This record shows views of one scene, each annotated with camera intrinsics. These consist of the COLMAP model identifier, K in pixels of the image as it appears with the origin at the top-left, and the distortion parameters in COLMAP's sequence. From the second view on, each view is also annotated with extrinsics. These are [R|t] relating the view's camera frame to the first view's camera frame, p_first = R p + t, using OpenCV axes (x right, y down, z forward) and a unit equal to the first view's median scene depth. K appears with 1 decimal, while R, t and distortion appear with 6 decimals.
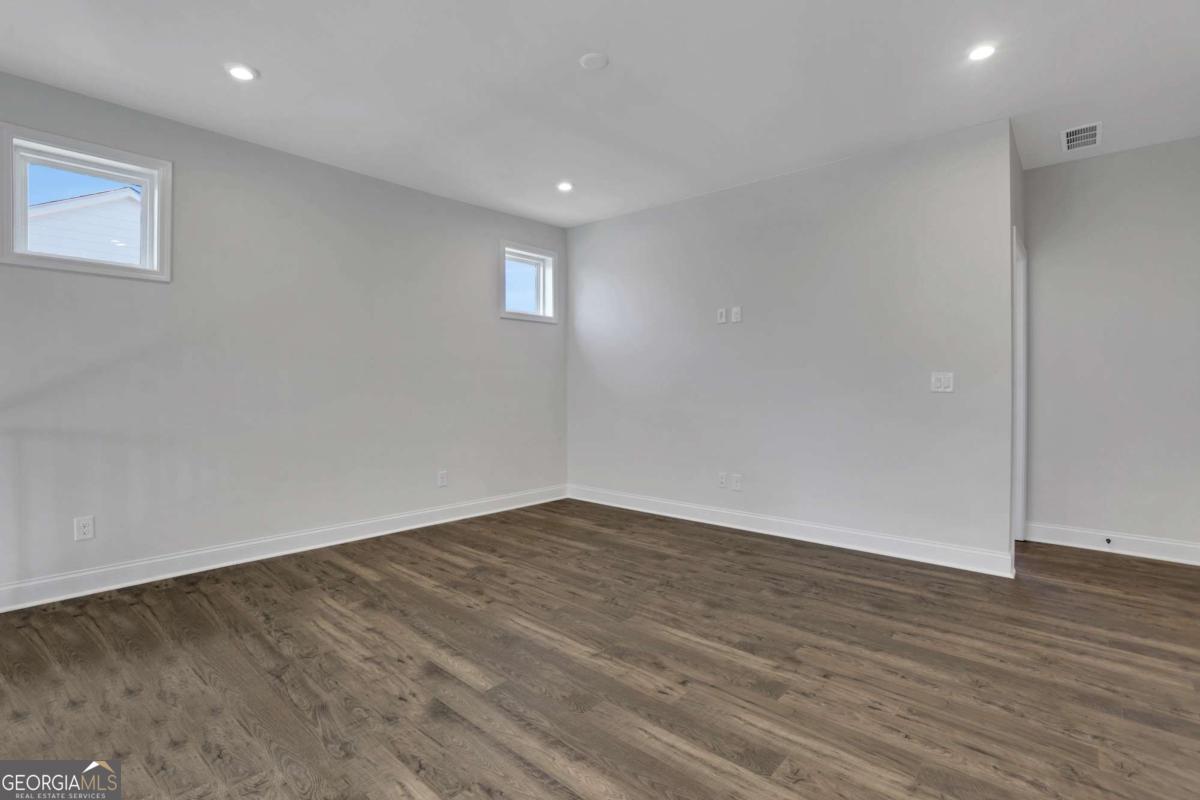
lens RADIAL K [[573.2, 0, 598.0], [0, 573.2, 388.8], [0, 0, 1]] dist [-0.062201, 0.018385]
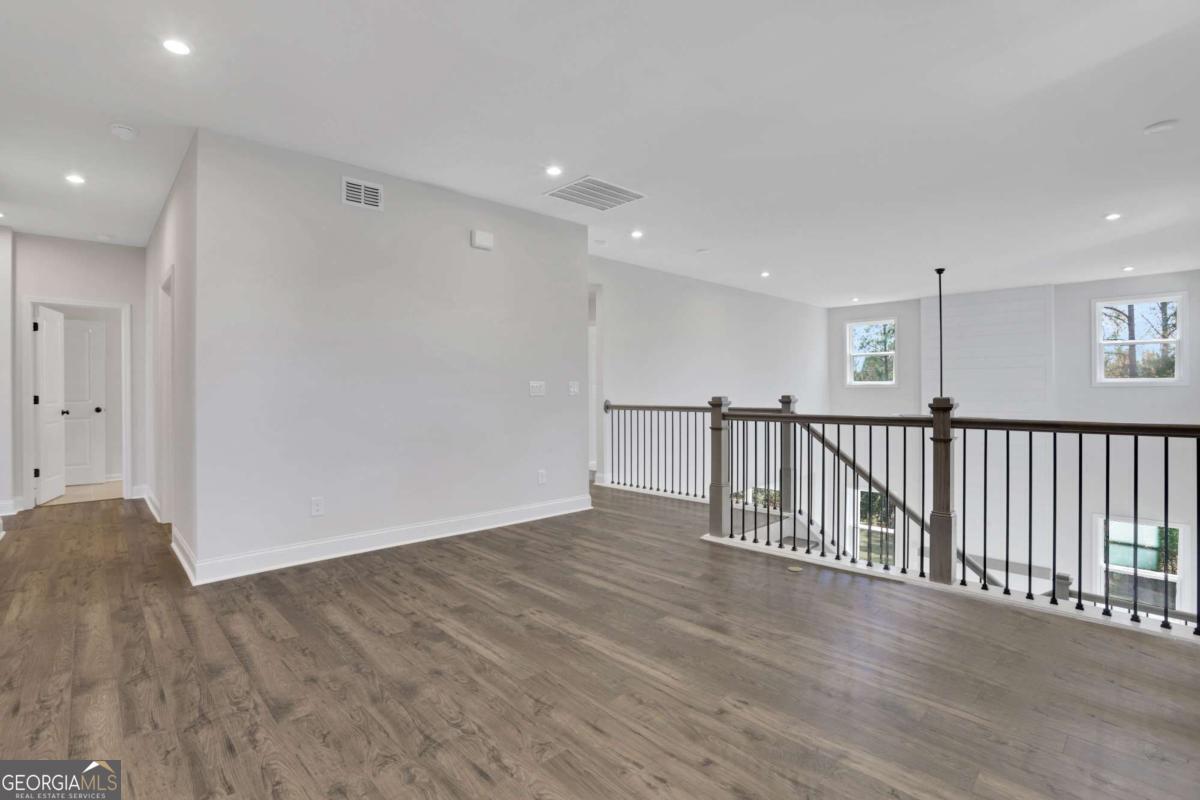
lens RADIAL K [[573.2, 0, 598.0], [0, 573.2, 388.8], [0, 0, 1]] dist [-0.062201, 0.018385]
pose [[-0.997344, 0.007024, 0.072498, -0.114953], [0.007221, 0.999971, 0.002454, -0.014439], [-0.072479, 0.002971, -0.997366, 2.014220]]
